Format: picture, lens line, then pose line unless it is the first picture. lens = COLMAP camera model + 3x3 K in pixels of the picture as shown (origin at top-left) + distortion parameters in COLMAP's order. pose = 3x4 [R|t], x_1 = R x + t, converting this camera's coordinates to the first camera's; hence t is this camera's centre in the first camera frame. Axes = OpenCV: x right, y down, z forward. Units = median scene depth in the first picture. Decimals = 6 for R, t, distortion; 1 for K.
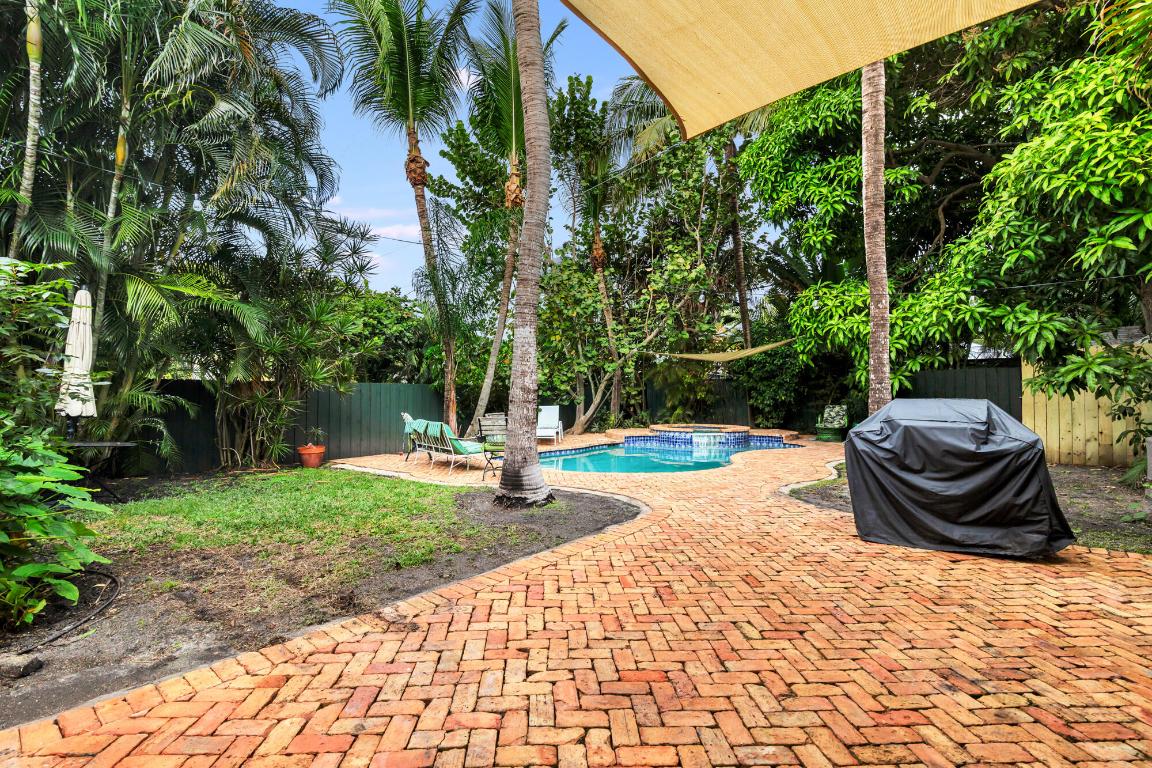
lens RADIAL K [[541.8, 0, 571.8], [0, 541.8, 397.7], [0, 0, 1]] dist [0.000395, -0.000244]
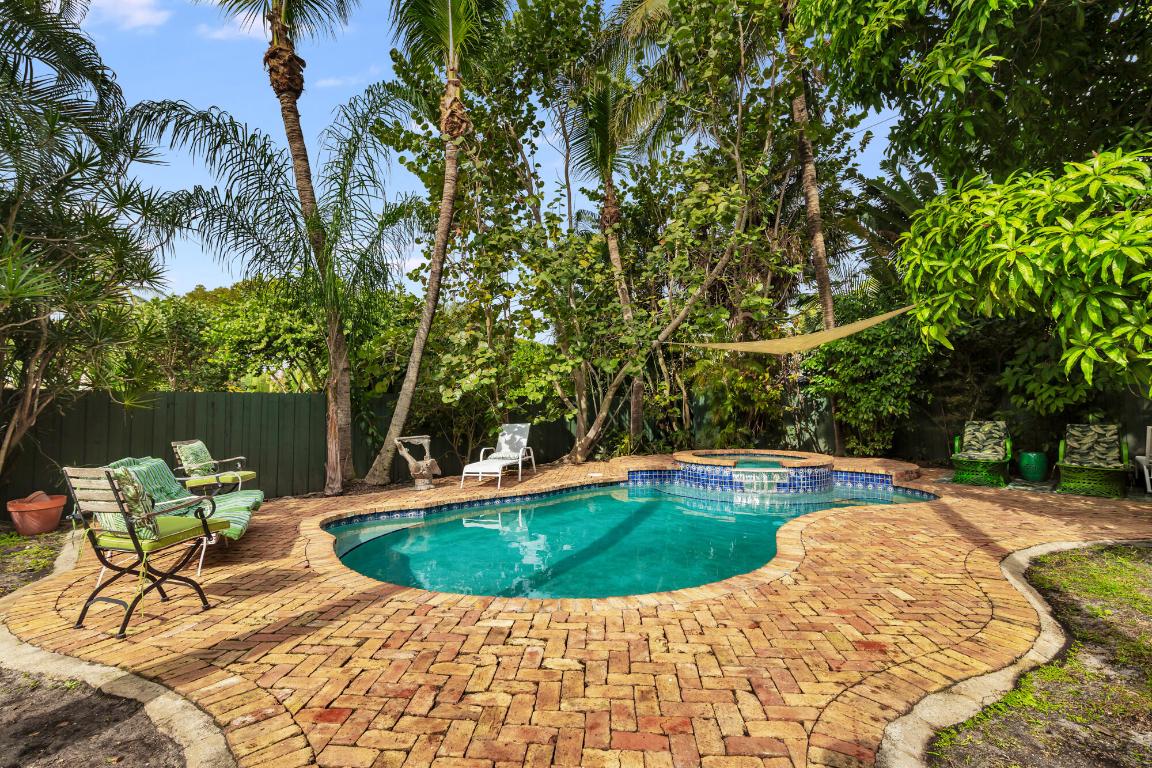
lens RADIAL K [[528.6, 0, 576.0], [0, 528.6, 384.0], [0, 0, 1]] dist [-0.000519, -0.000079]
pose [[0.986623, -0.012951, -0.162504, 0.144768], [0.005030, 0.998783, -0.049059, -0.001266], [0.162942, 0.047585, 0.985487, 0.372324]]
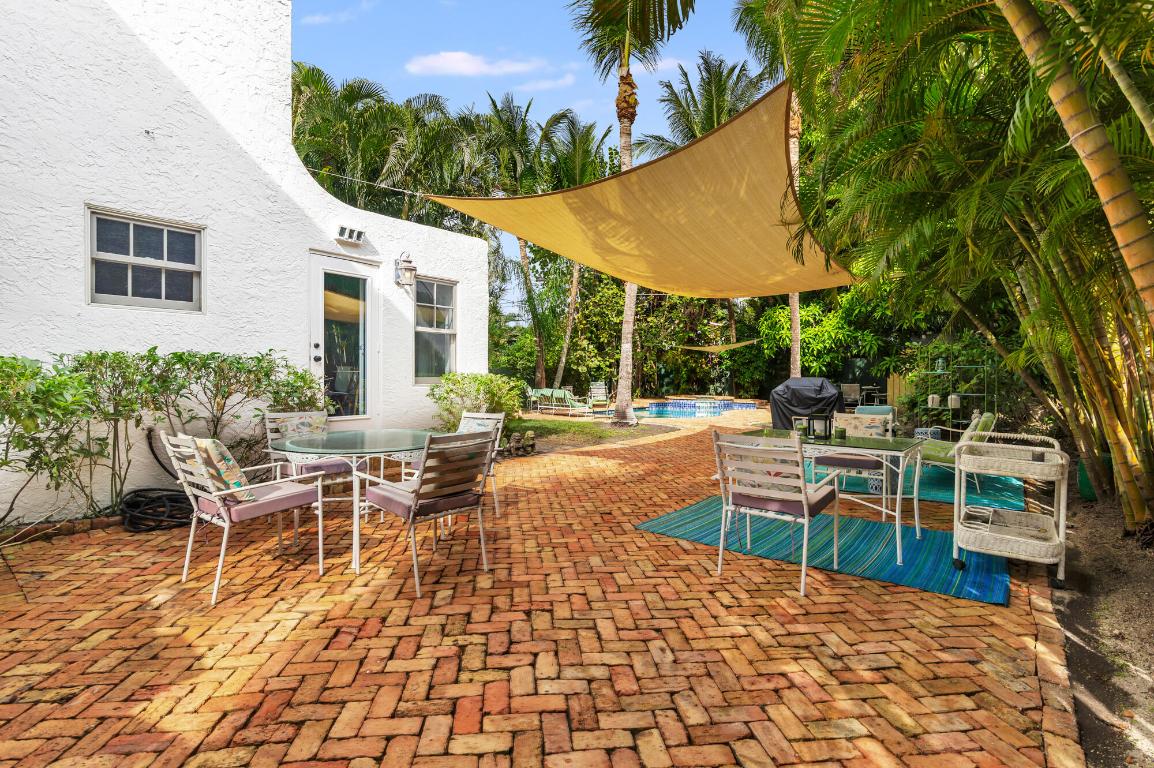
lens RADIAL K [[535.2, 0, 577.0], [0, 535.2, 384.0], [0, 0, 1]] dist [0.000518, 0.000008]
pose [[0.999634, 0.005656, 0.026456, -0.143840], [-0.006043, 0.999876, 0.014540, 0.000821], [-0.026371, -0.014694, 0.999544, -0.465080]]
